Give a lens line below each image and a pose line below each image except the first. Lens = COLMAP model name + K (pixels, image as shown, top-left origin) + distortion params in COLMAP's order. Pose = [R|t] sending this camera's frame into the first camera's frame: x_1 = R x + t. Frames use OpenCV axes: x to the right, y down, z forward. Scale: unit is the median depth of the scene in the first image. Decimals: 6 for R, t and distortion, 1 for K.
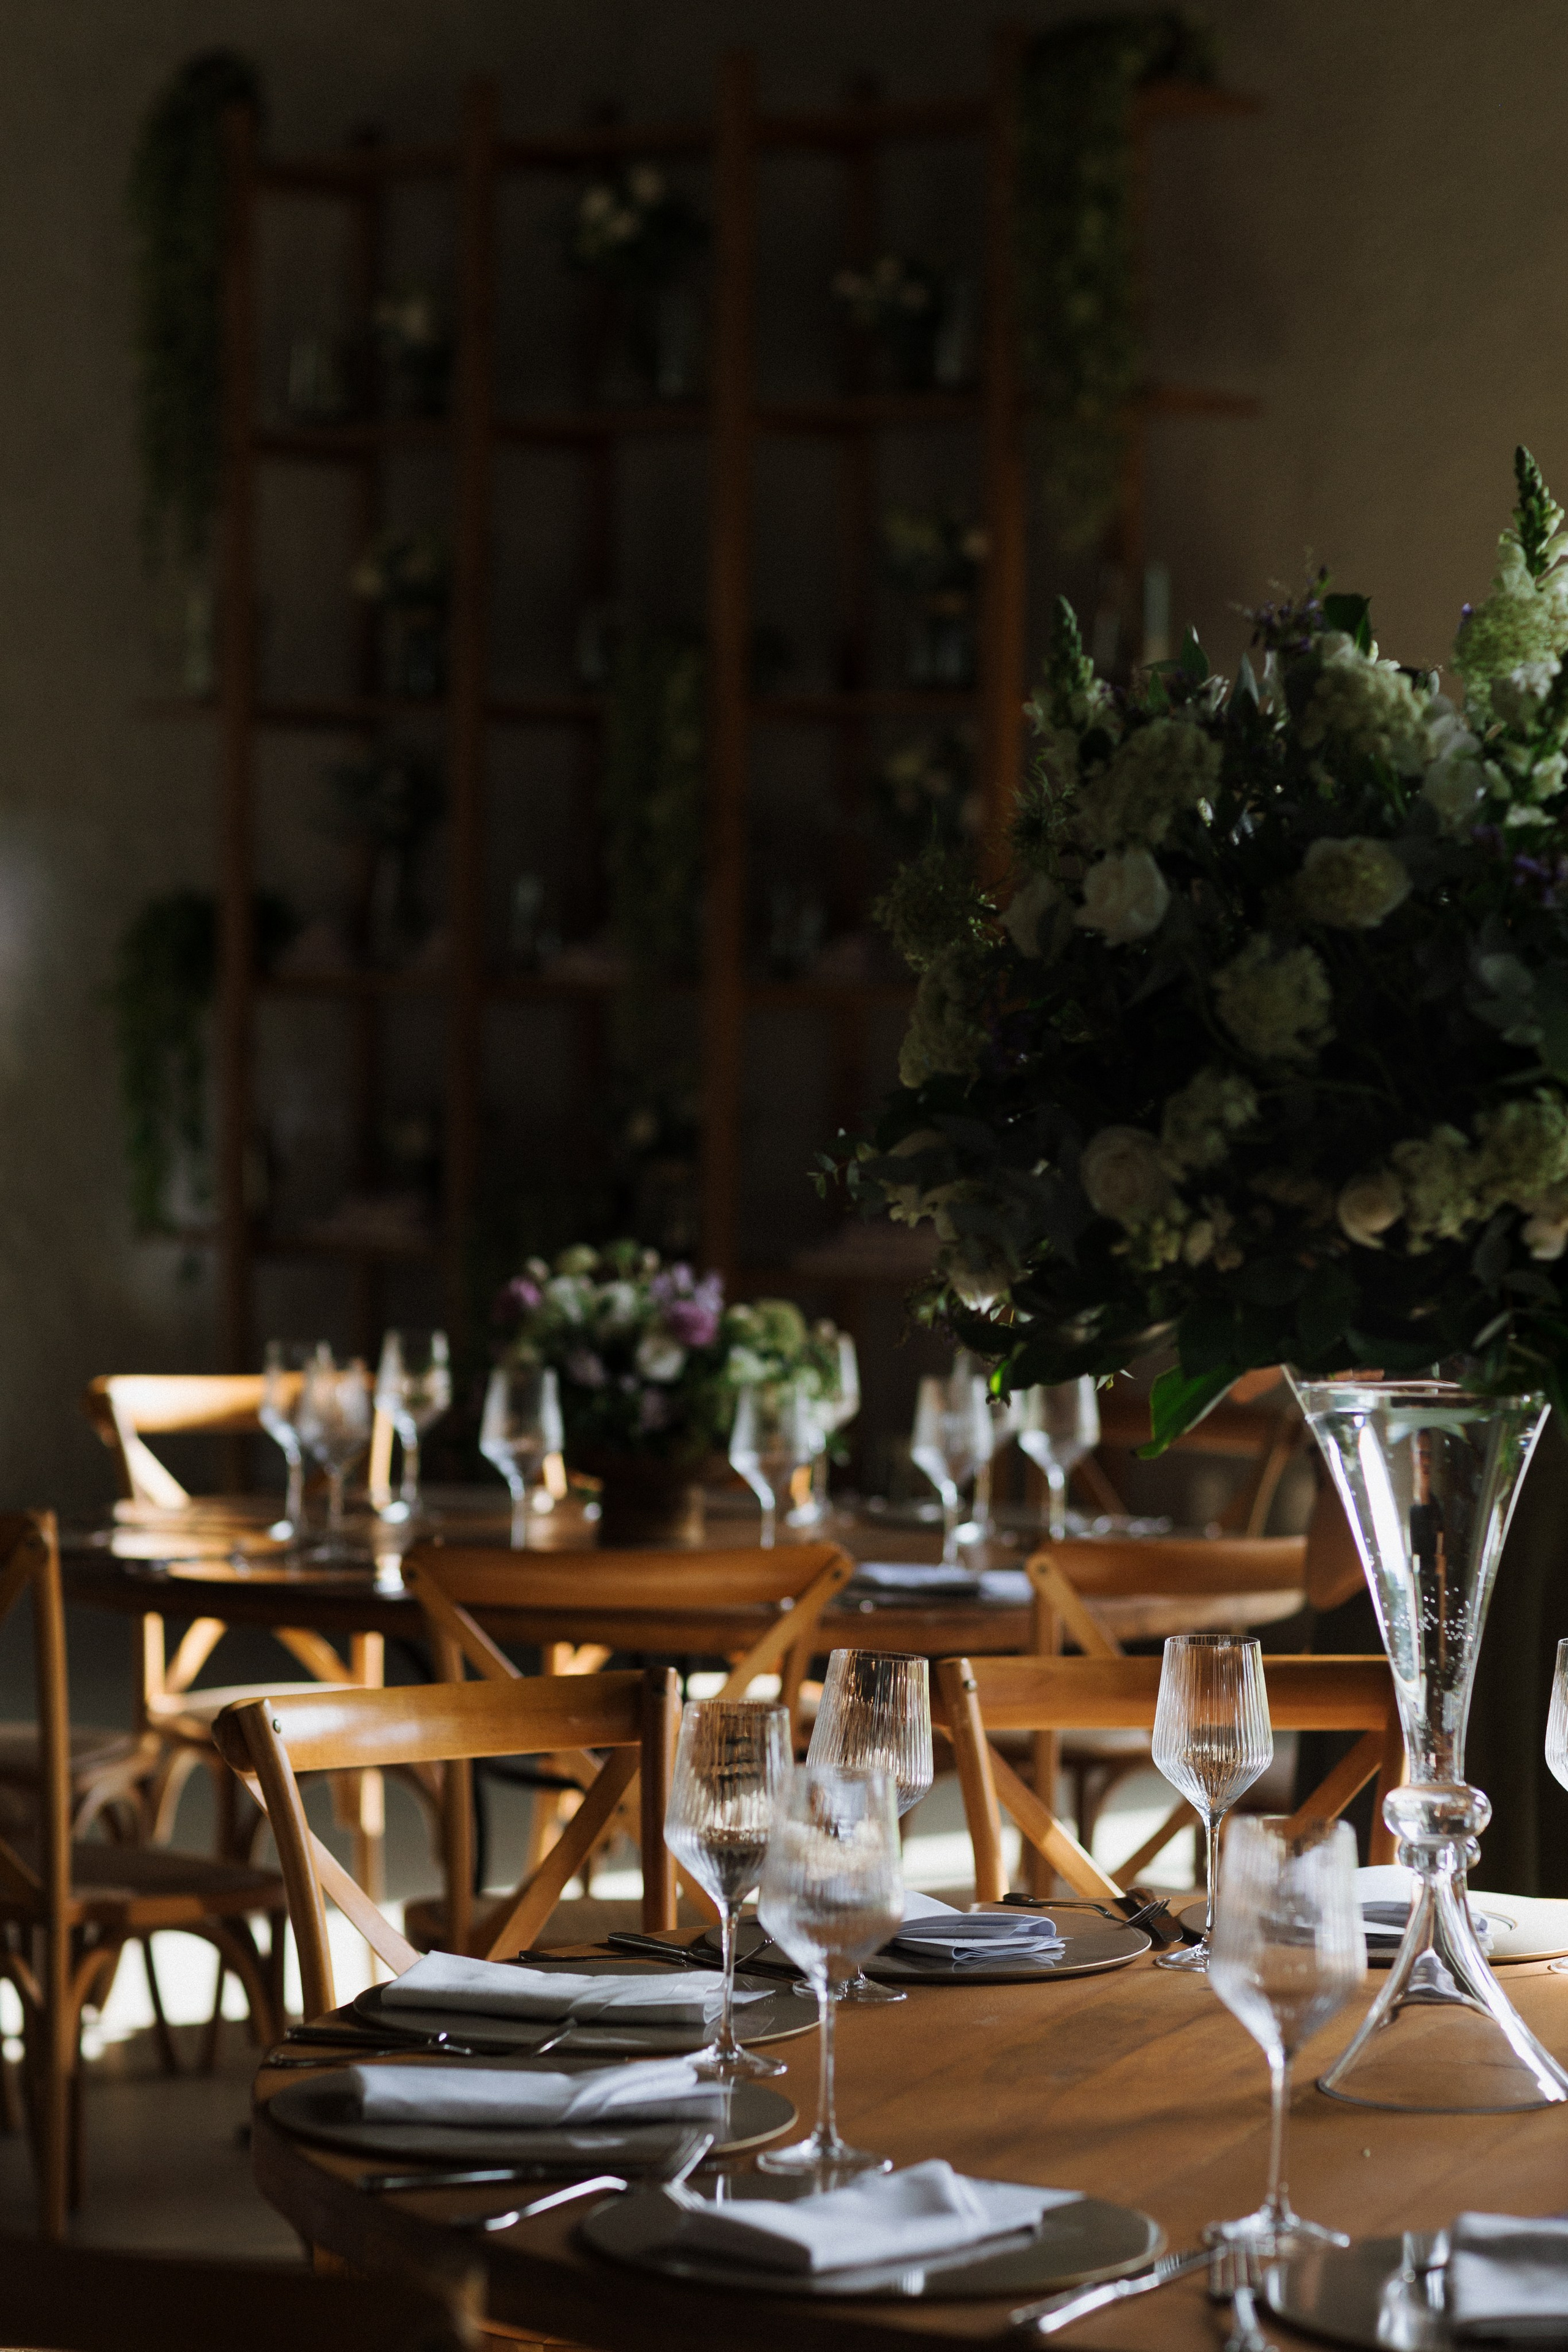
lens RADIAL K [[5438.8, 0, 784.0], [0, 5438.8, 1176.0], [0, 0, 1]] dist [0.036442, -0.441840]
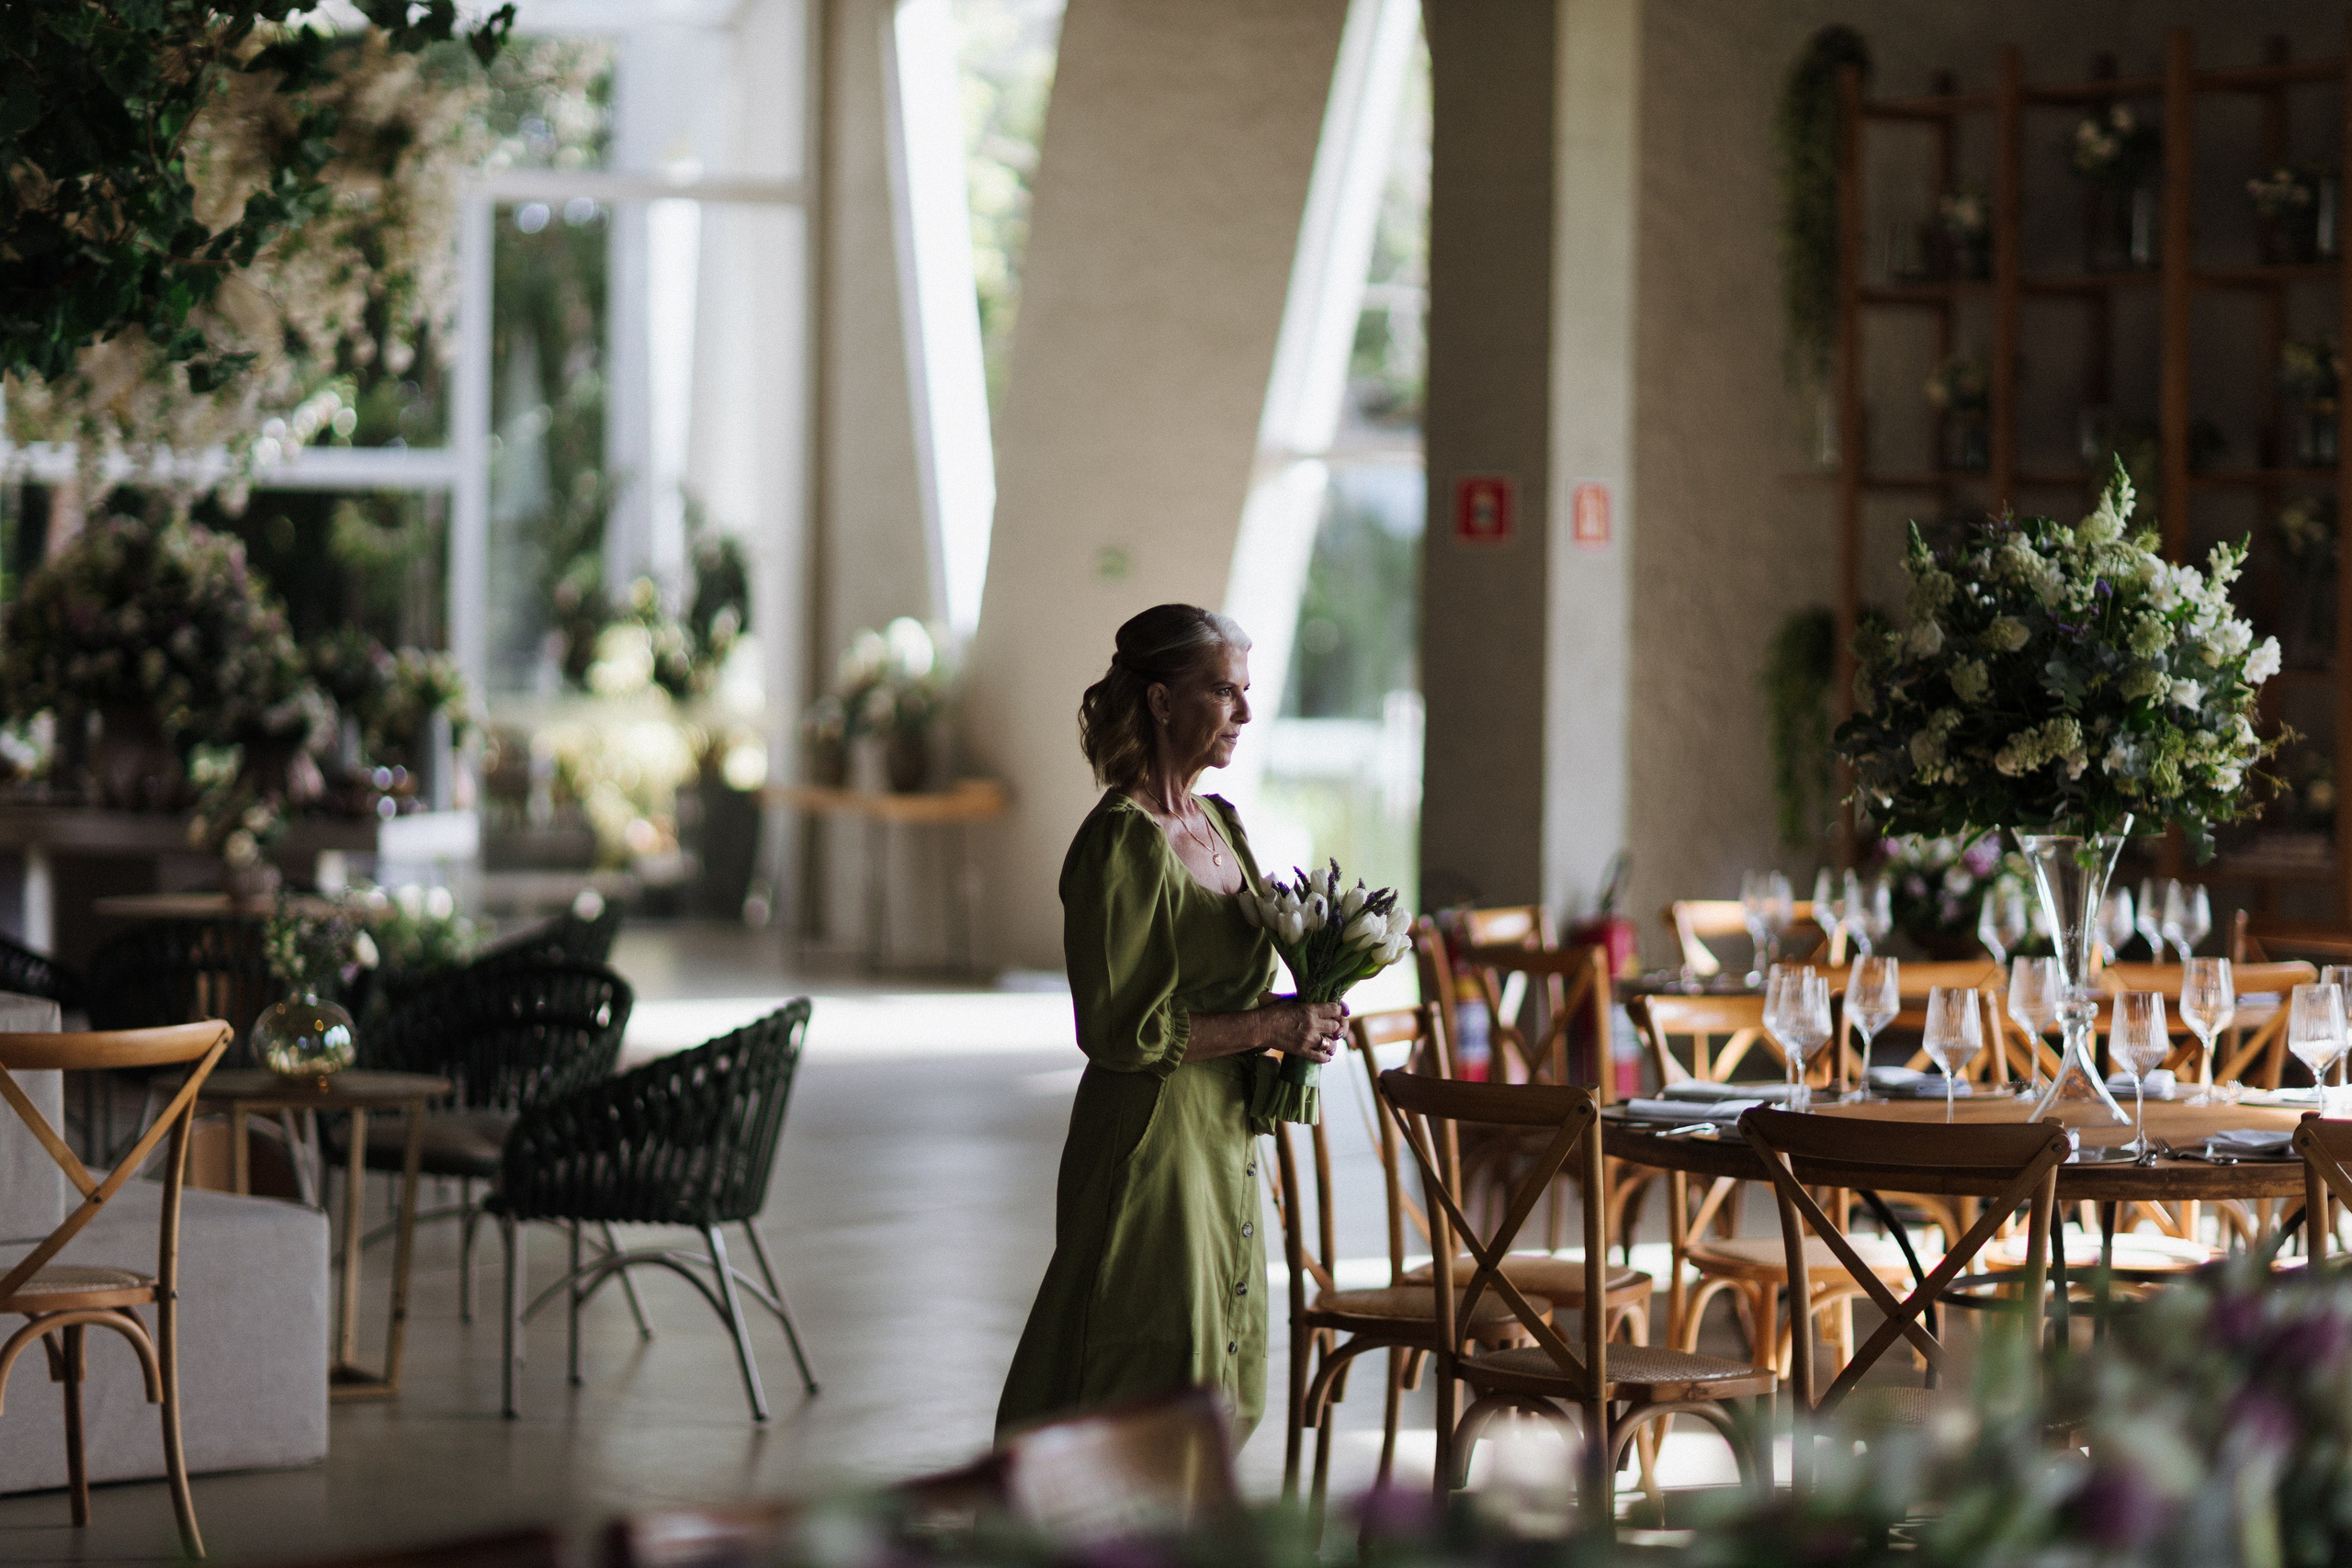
lens RADIAL K [[5438.2, 0, 1176.0], [0, 5438.2, 784.0], [0, 0, 1]] dist [0.036442, -0.441840]
pose [[0.963165, -0.000297, -0.268913, 0.123983], [-0.003589, 0.999896, -0.013957, 0.016089], [0.268889, 0.014408, 0.963063, -0.468016]]
